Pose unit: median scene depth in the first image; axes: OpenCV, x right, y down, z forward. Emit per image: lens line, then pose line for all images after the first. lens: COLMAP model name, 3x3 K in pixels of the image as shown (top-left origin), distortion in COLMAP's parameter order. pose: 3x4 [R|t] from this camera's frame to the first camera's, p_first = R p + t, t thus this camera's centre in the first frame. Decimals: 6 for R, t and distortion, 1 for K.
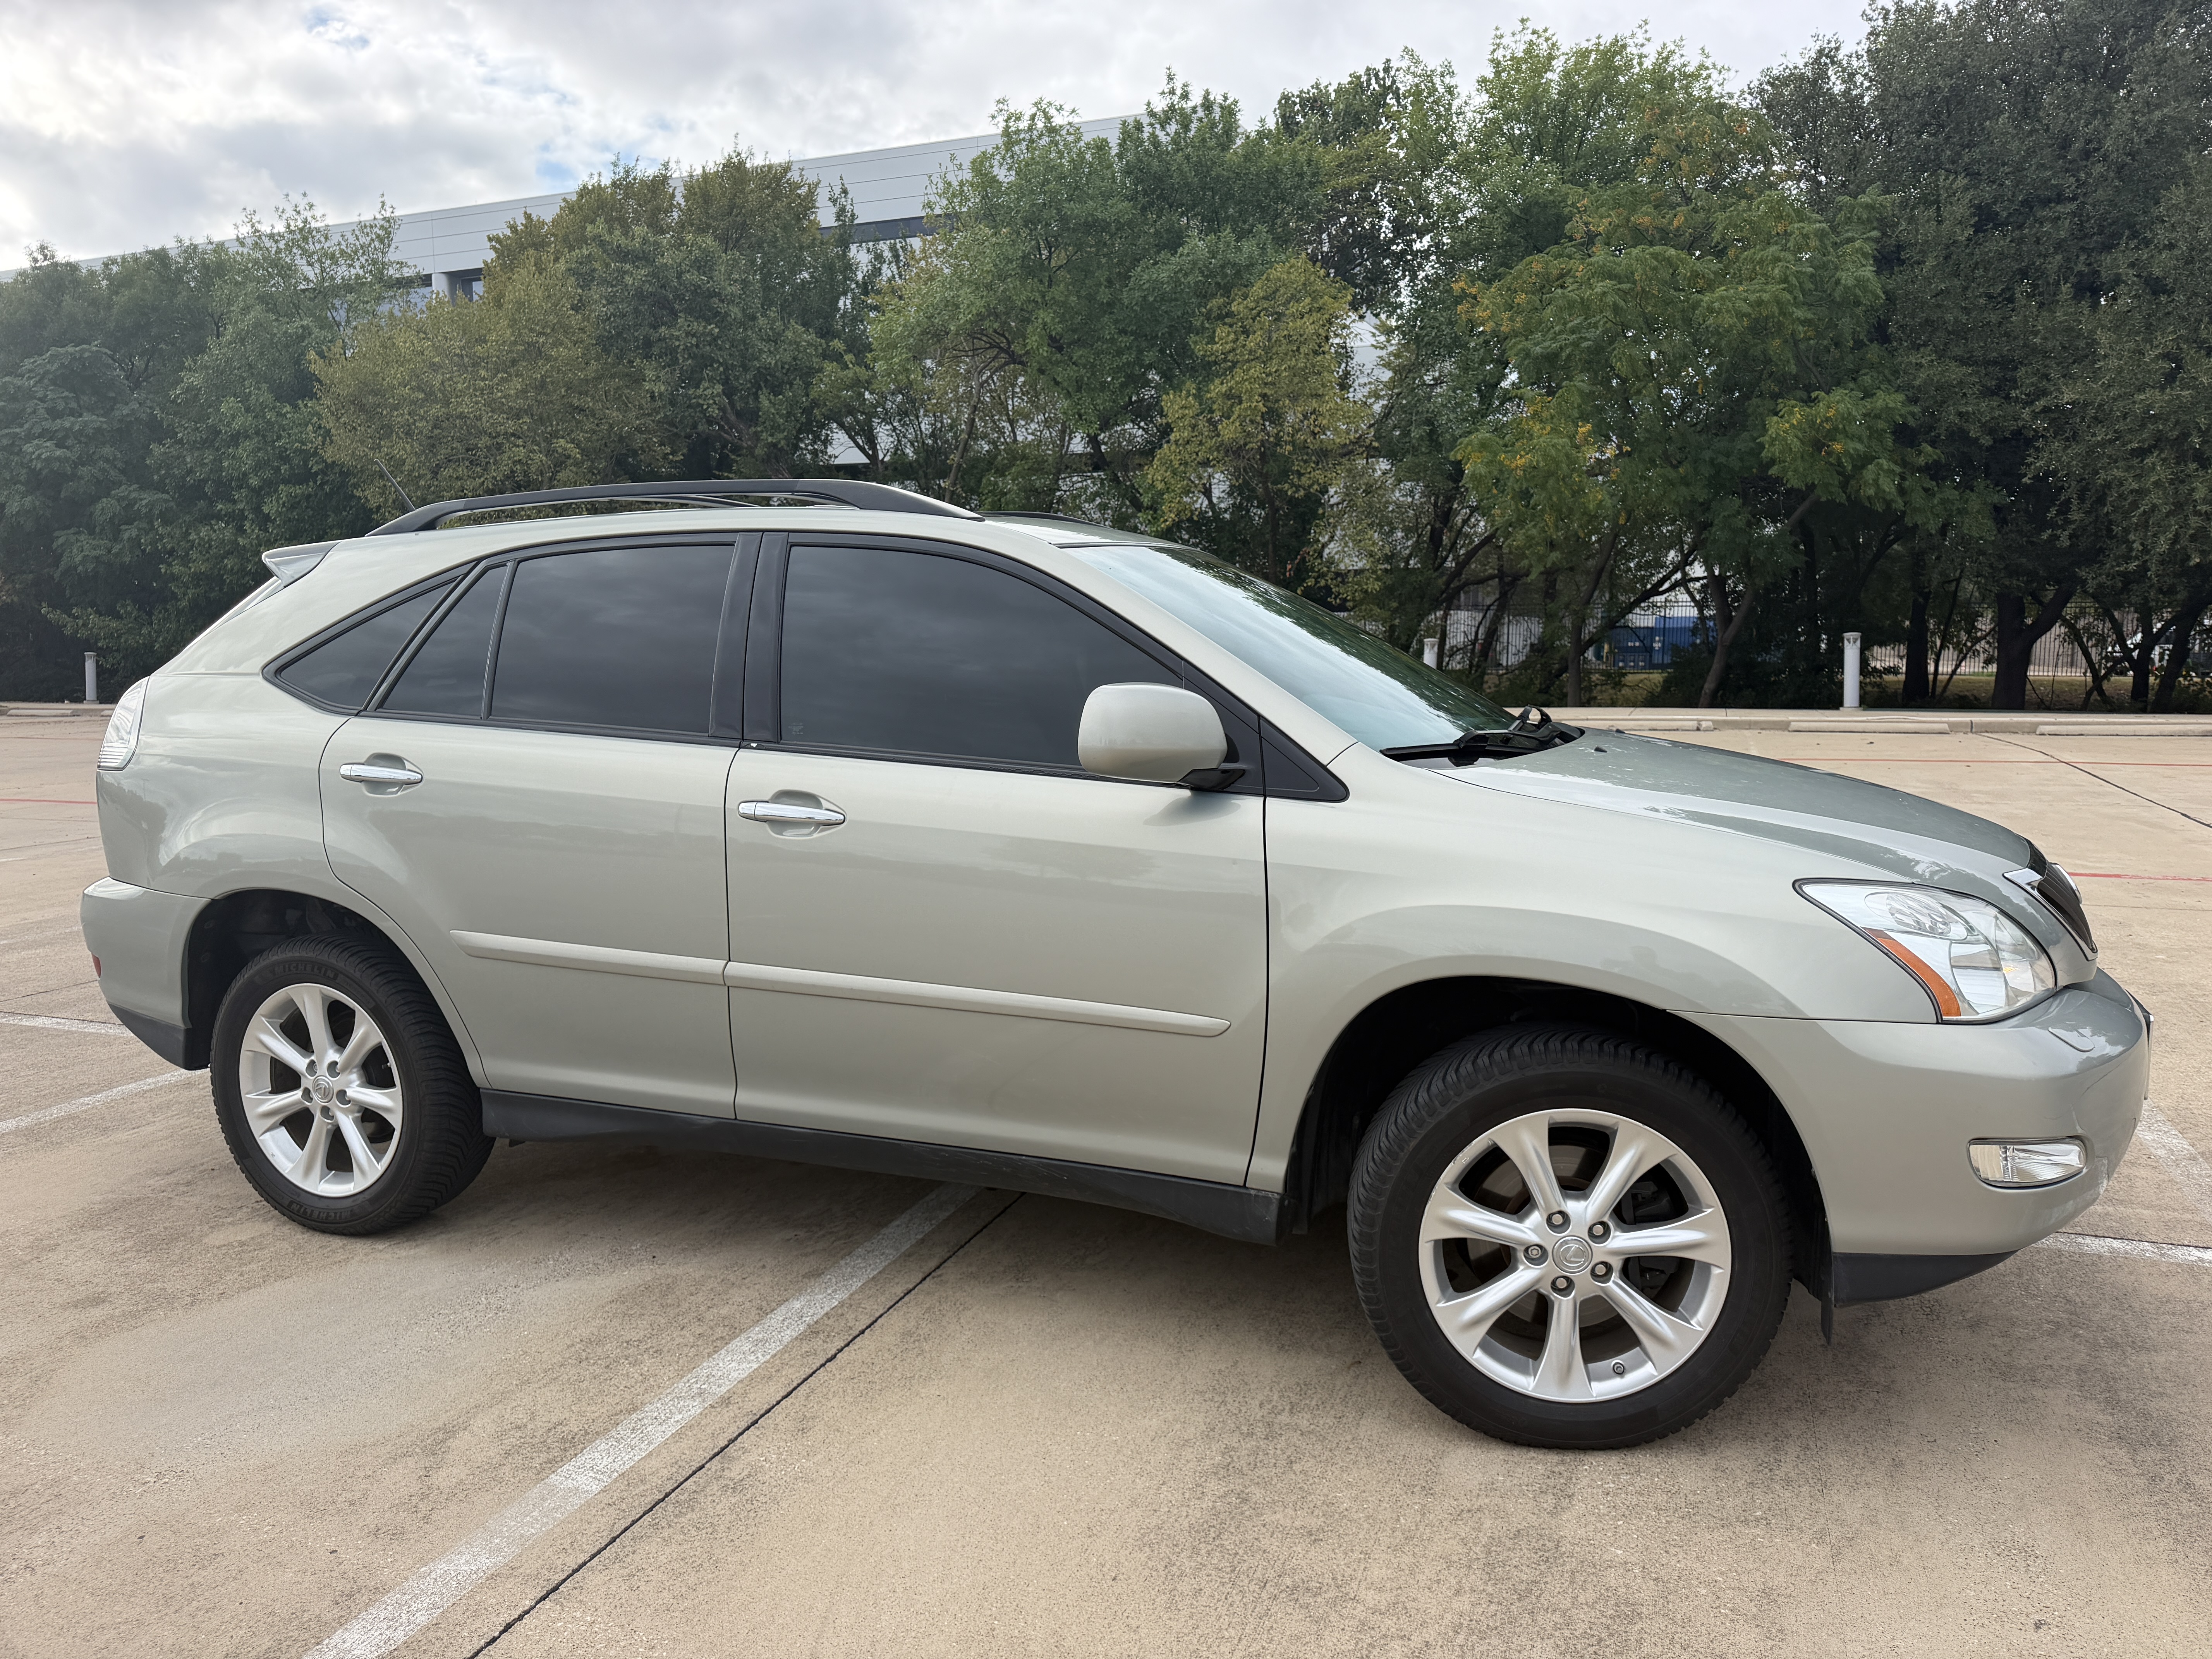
lens RADIAL K [[1545.5, 0, 1106.0], [0, 1545.5, 829.5], [0, 0, 1]] dist [0.036454, -0.043796]
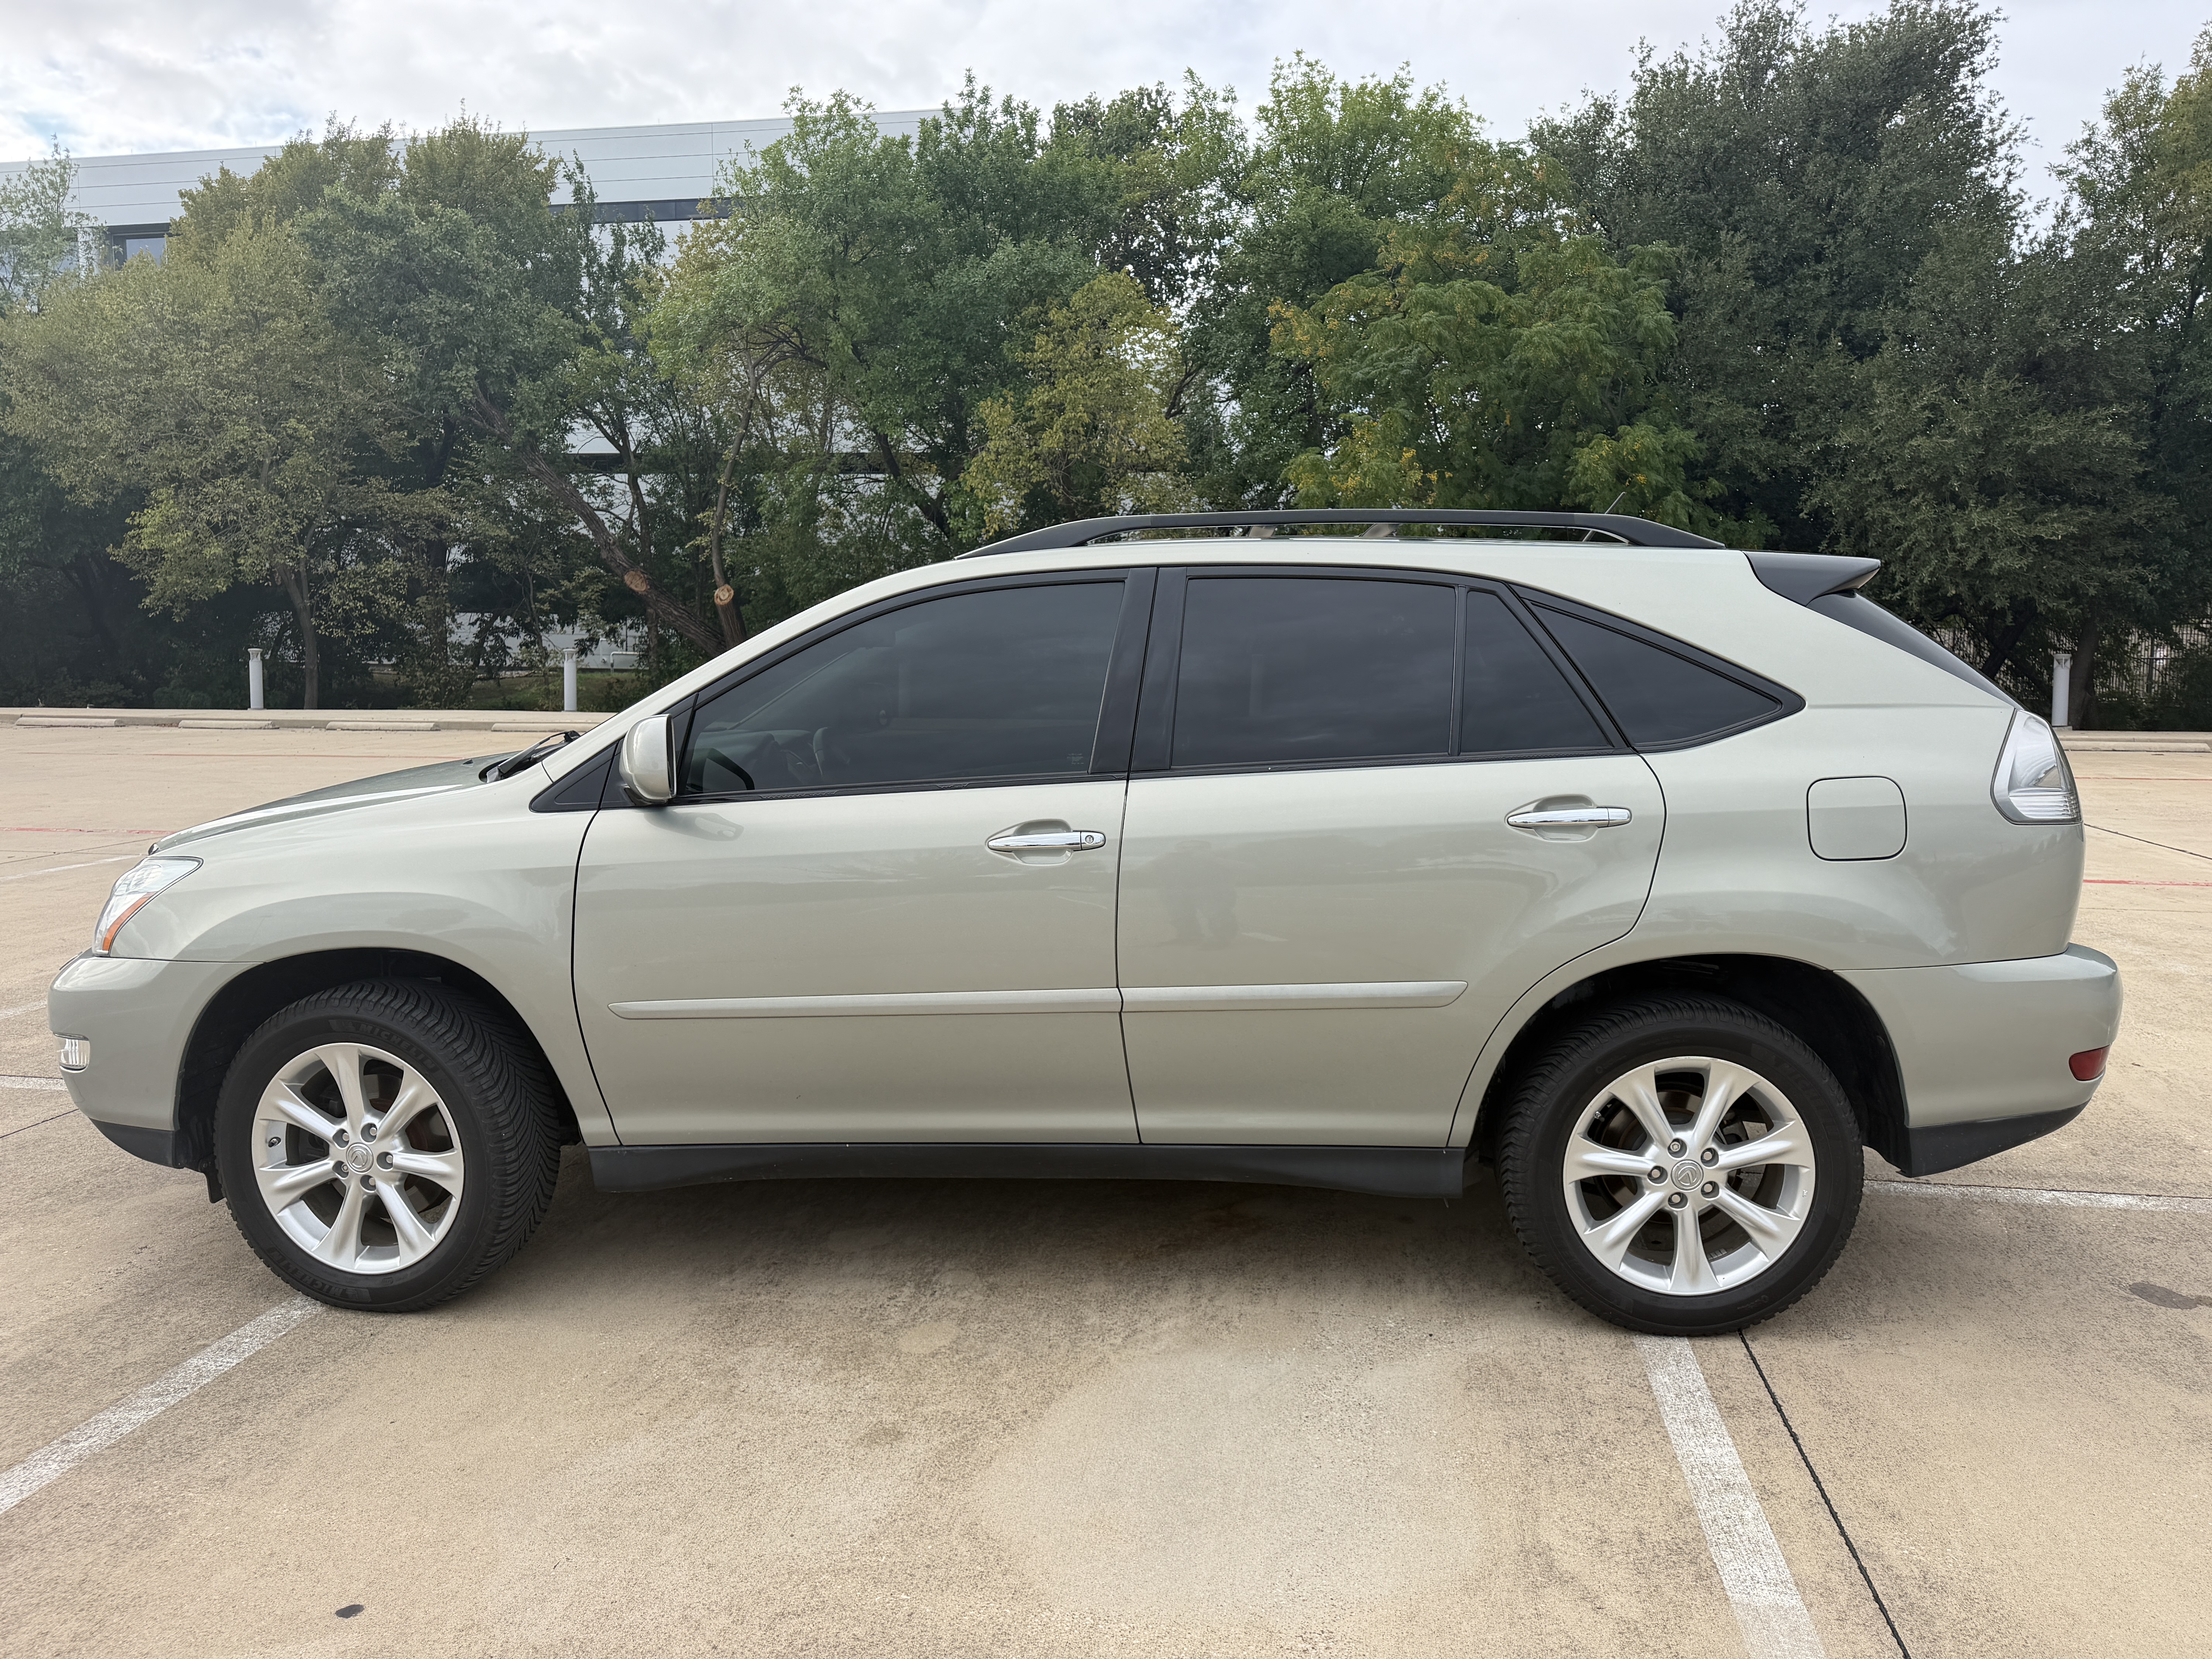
lens RADIAL K [[1557.3, 0, 1053.8], [0, 1557.3, 823.4], [0, 0, 1]] dist [0.038740, -0.047977]
pose [[0.981236, -0.008045, 0.192643, -0.111998], [0.009919, 0.999912, -0.008766, -0.003380], [-0.192555, 0.010513, 0.981230, 0.021764]]
